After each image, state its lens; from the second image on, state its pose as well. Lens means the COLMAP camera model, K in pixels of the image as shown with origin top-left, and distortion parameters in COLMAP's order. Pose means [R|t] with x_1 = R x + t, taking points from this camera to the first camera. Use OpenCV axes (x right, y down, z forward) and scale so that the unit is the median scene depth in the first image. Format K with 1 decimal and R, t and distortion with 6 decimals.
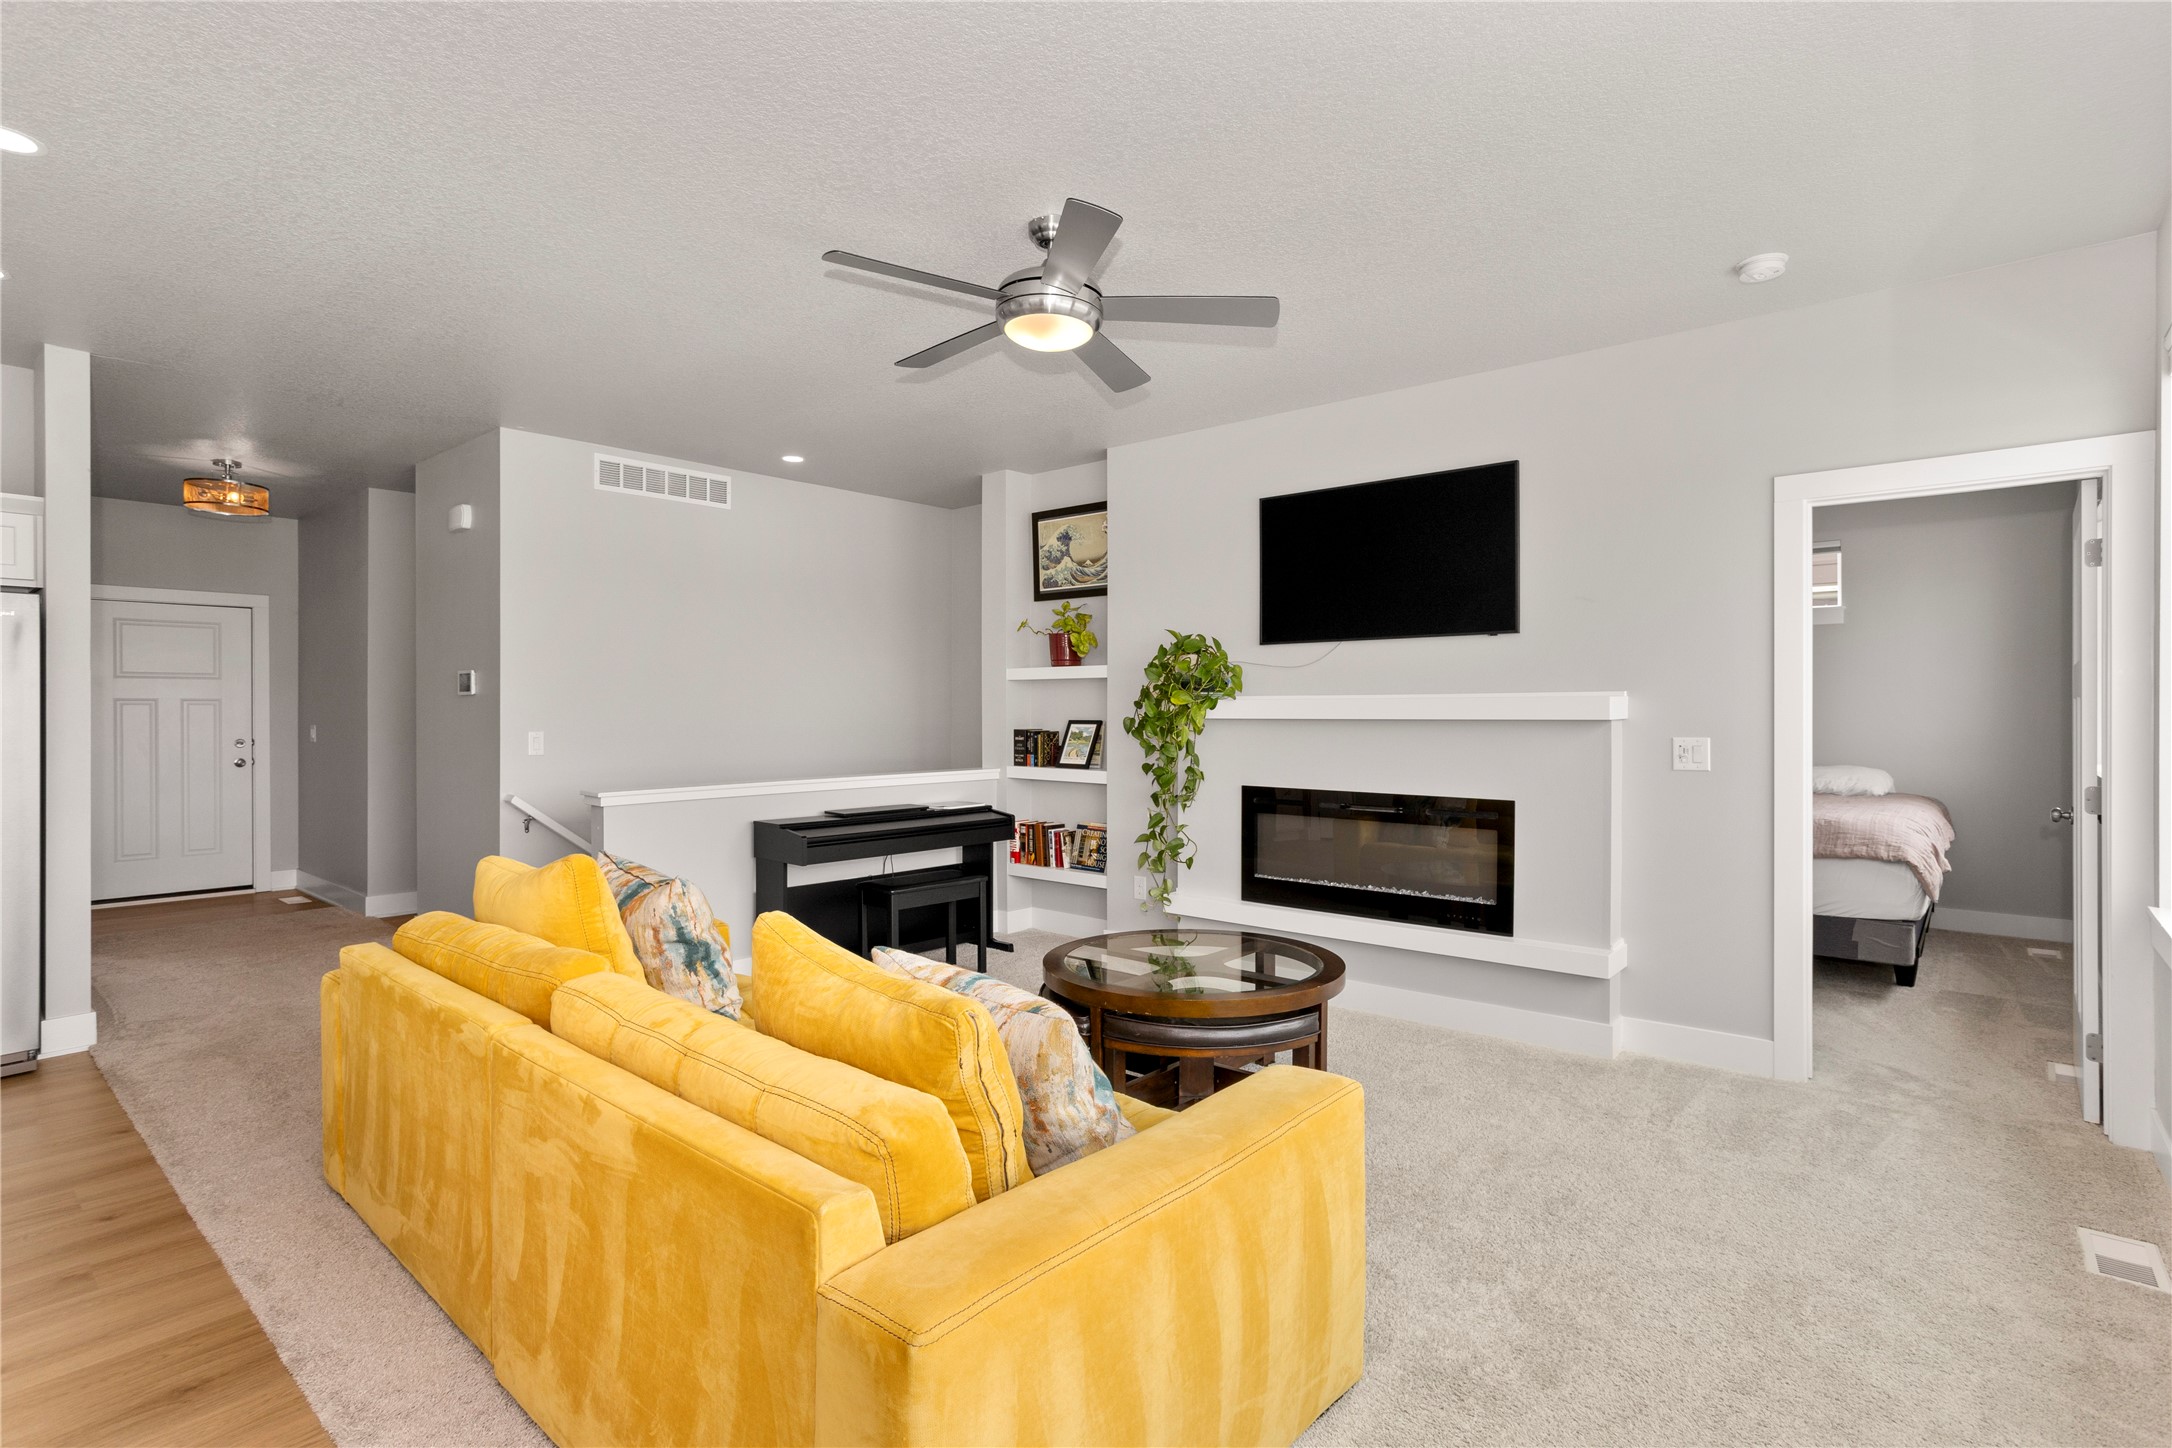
lens RADIAL K [[1084.7, 0, 1081.6], [0, 1084.7, 717.1], [0, 0, 1]] dist [-0.038331, 0.028255]
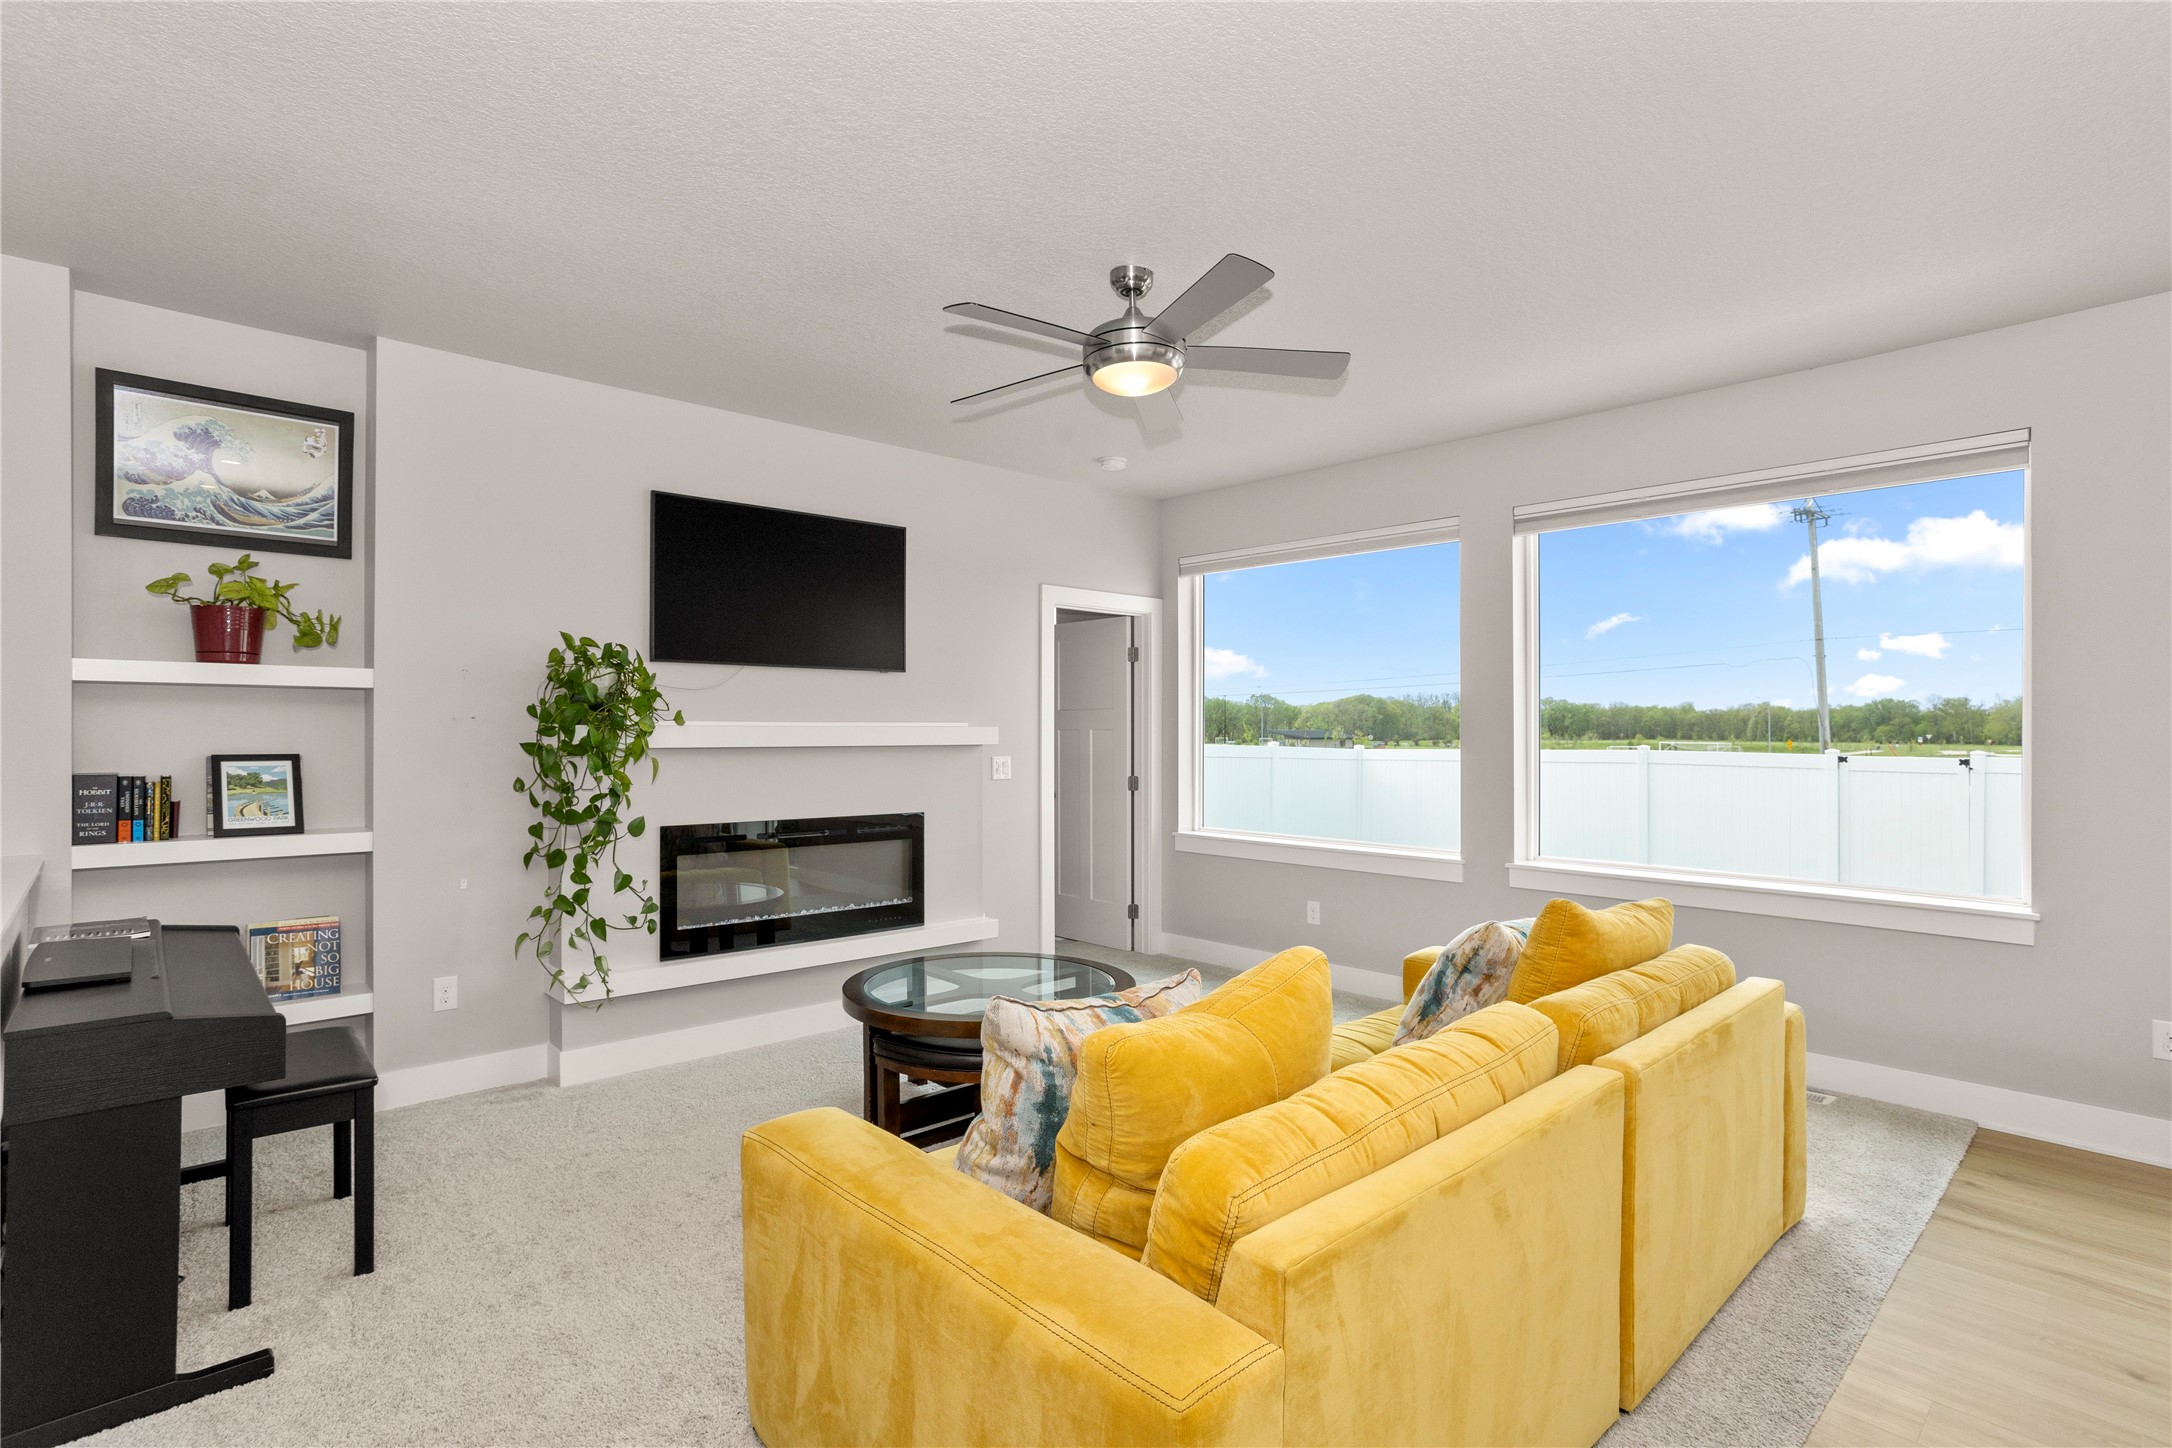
lens RADIAL K [[1123.2, 0, 1082.7], [0, 1123.2, 732.4], [0, 0, 1]] dist [0.000059, 0.017352]
pose [[0.101223, -0.001221, 0.994863, -0.606523], [0.002805, 0.999996, 0.000942, -0.009156], [-0.994860, 0.002695, 0.101226, 0.507242]]
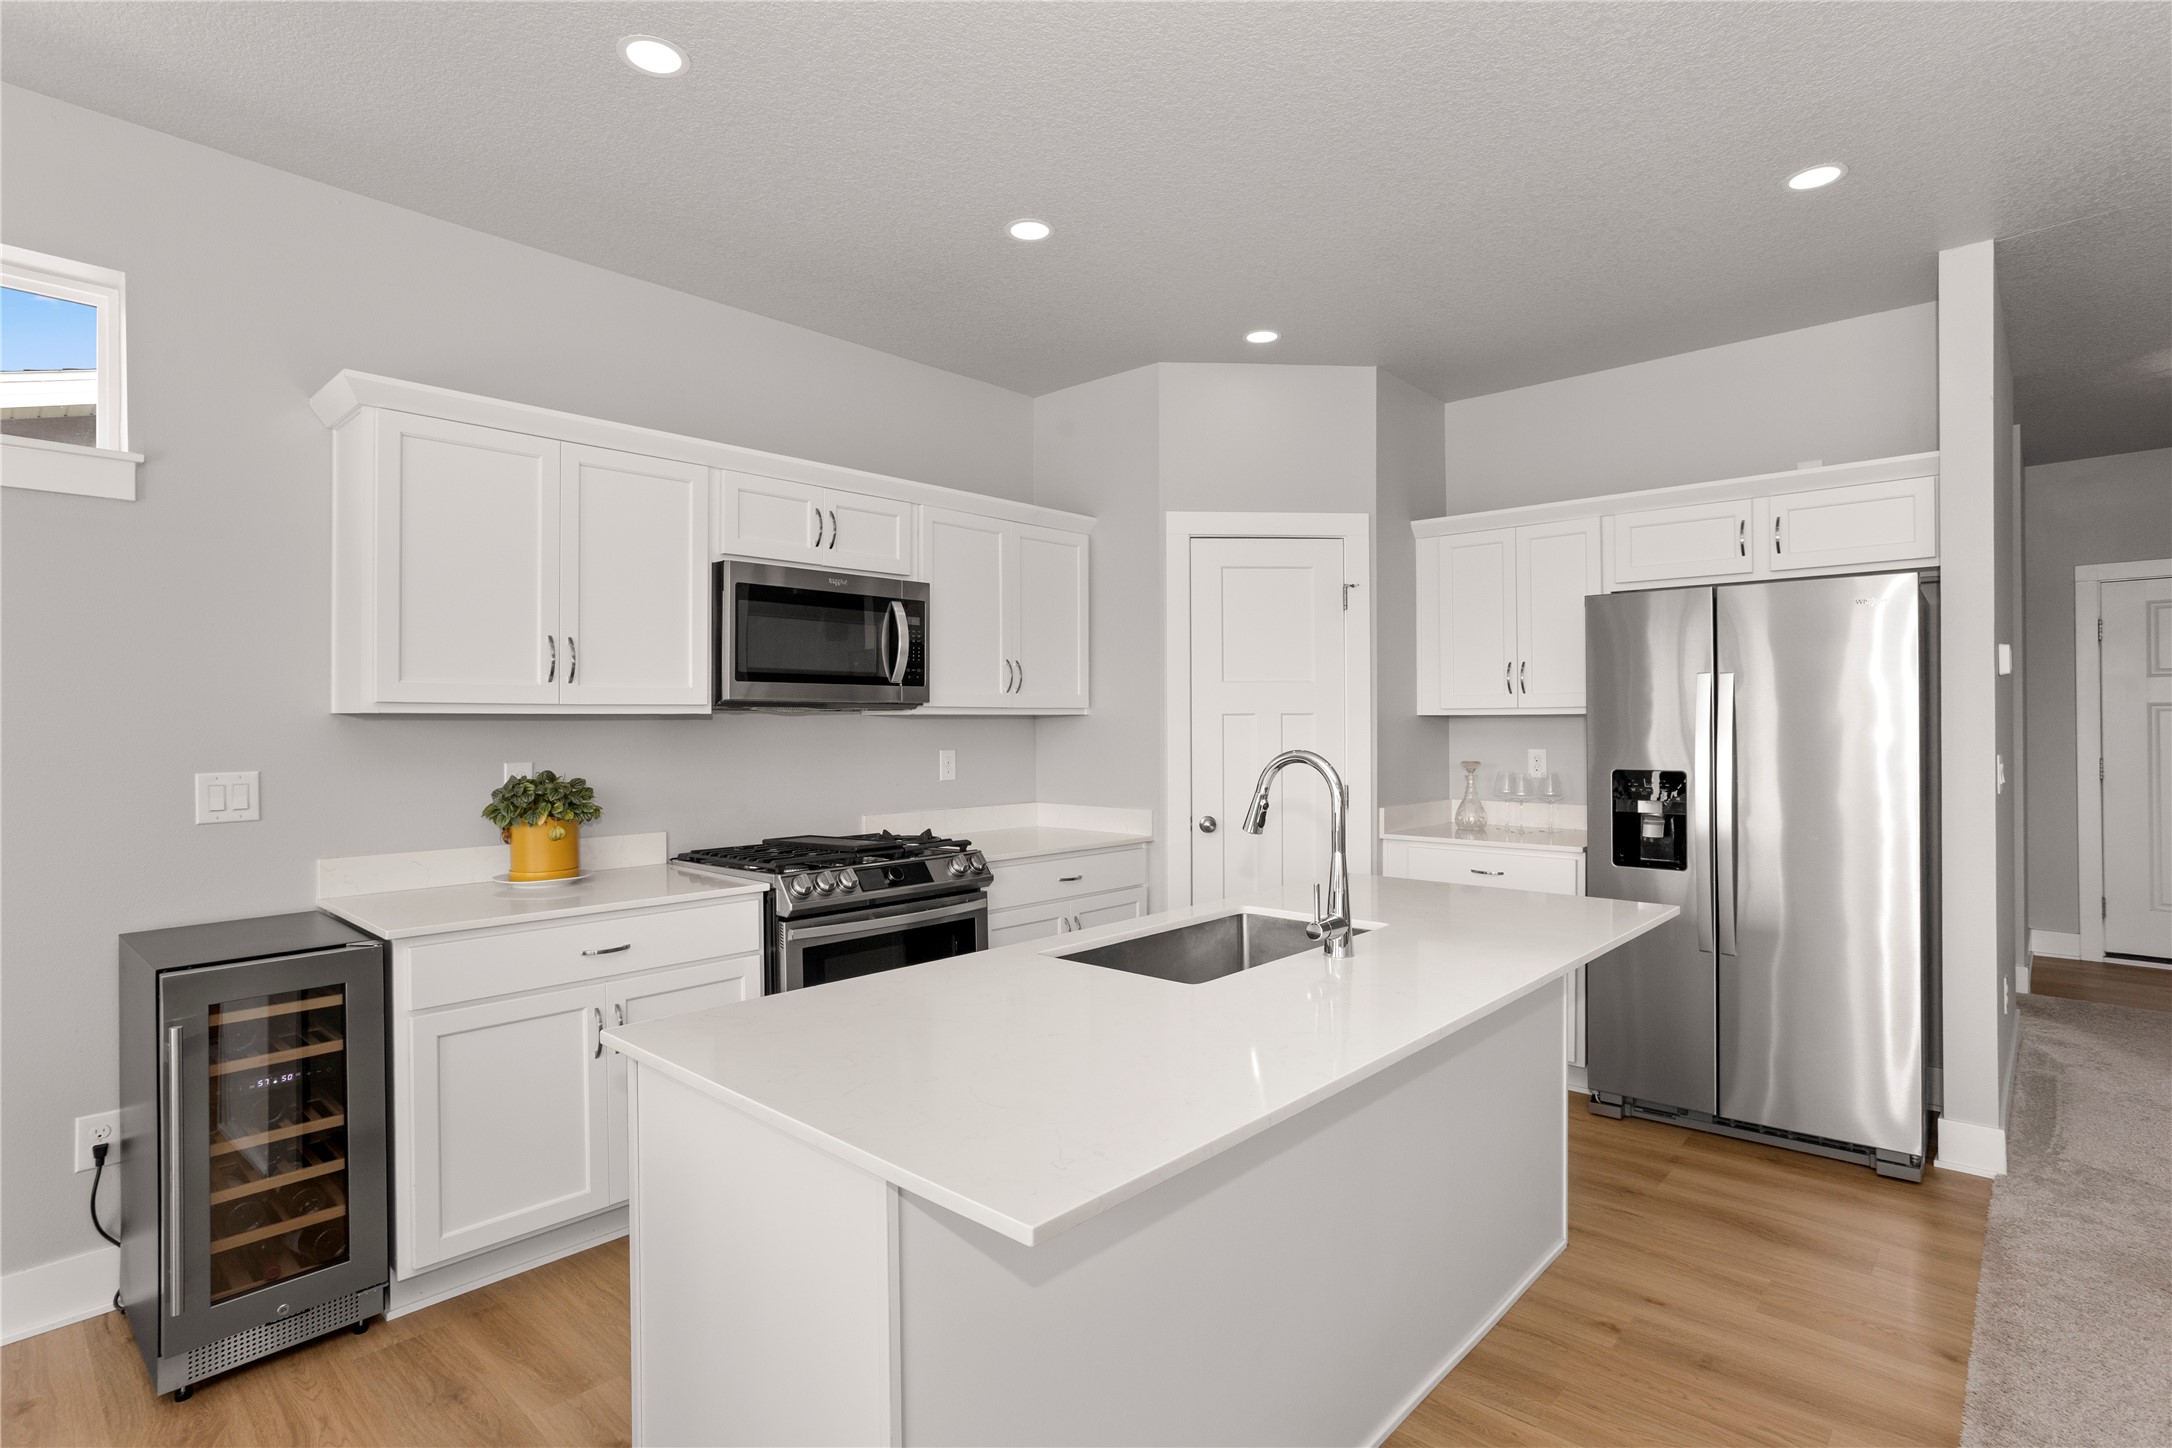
lens RADIAL K [[1084.7, 0, 1081.6], [0, 1084.7, 717.1], [0, 0, 1]] dist [-0.038331, 0.028255]
pose [[-0.014124, 0.001624, -0.999899, -0.130230], [0.003157, 0.999994, 0.001579, -0.009834], [0.999895, -0.003135, -0.014129, 0.282775]]
